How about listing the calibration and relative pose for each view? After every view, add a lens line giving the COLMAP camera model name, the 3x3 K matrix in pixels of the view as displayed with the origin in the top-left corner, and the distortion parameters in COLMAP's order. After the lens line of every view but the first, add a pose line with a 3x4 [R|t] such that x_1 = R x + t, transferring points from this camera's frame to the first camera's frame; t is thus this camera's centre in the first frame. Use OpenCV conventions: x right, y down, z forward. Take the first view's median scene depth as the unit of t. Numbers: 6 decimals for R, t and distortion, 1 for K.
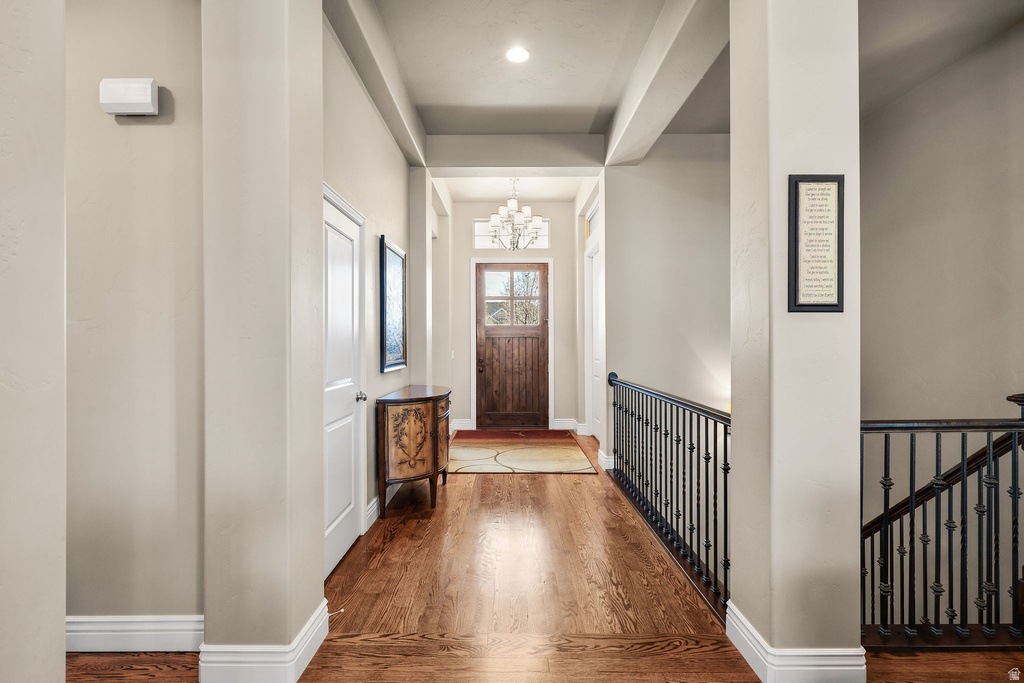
lens RADIAL K [[494.6, 0, 512.0], [0, 494.6, 341.5], [0, 0, 1]] dist [-0.000570, -0.000063]
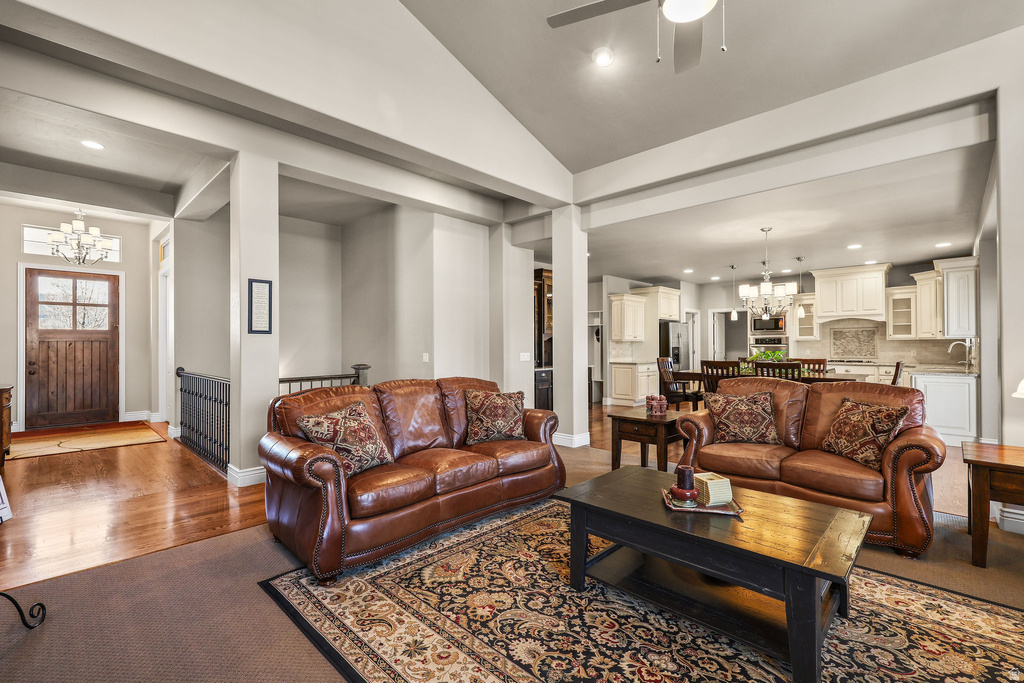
lens RADIAL K [[453.0, 0, 512.0], [0, 453.0, 341.5], [0, 0, 1]] dist [-0.000033, 0.000059]
pose [[0.704270, 0.005407, 0.709911, -0.035244], [-0.001025, 0.999978, -0.006599, -0.001856], [-0.709931, 0.003920, 0.704260, -0.449623]]
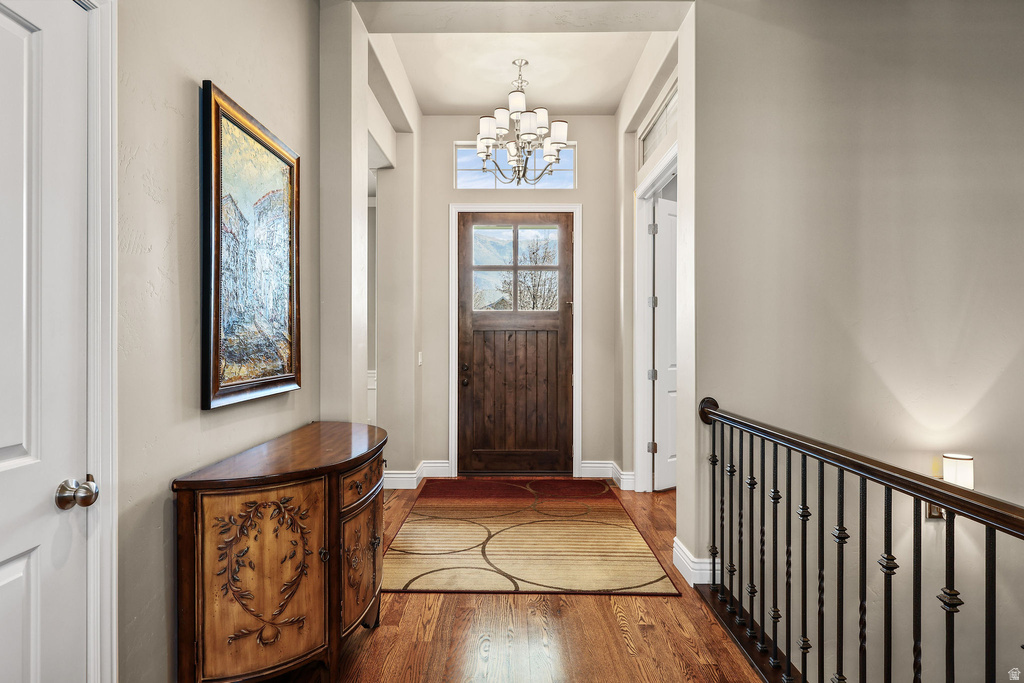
lens RADIAL K [[588.5, 0, 512.0], [0, 588.5, 341.5], [0, 0, 1]] dist [0.000752, 0.000039]
pose [[0.999970, 0.007064, -0.003111, -0.001484], [-0.007051, 0.999967, 0.004032, 0.001726], [0.003140, -0.004009, 0.999987, 0.307753]]
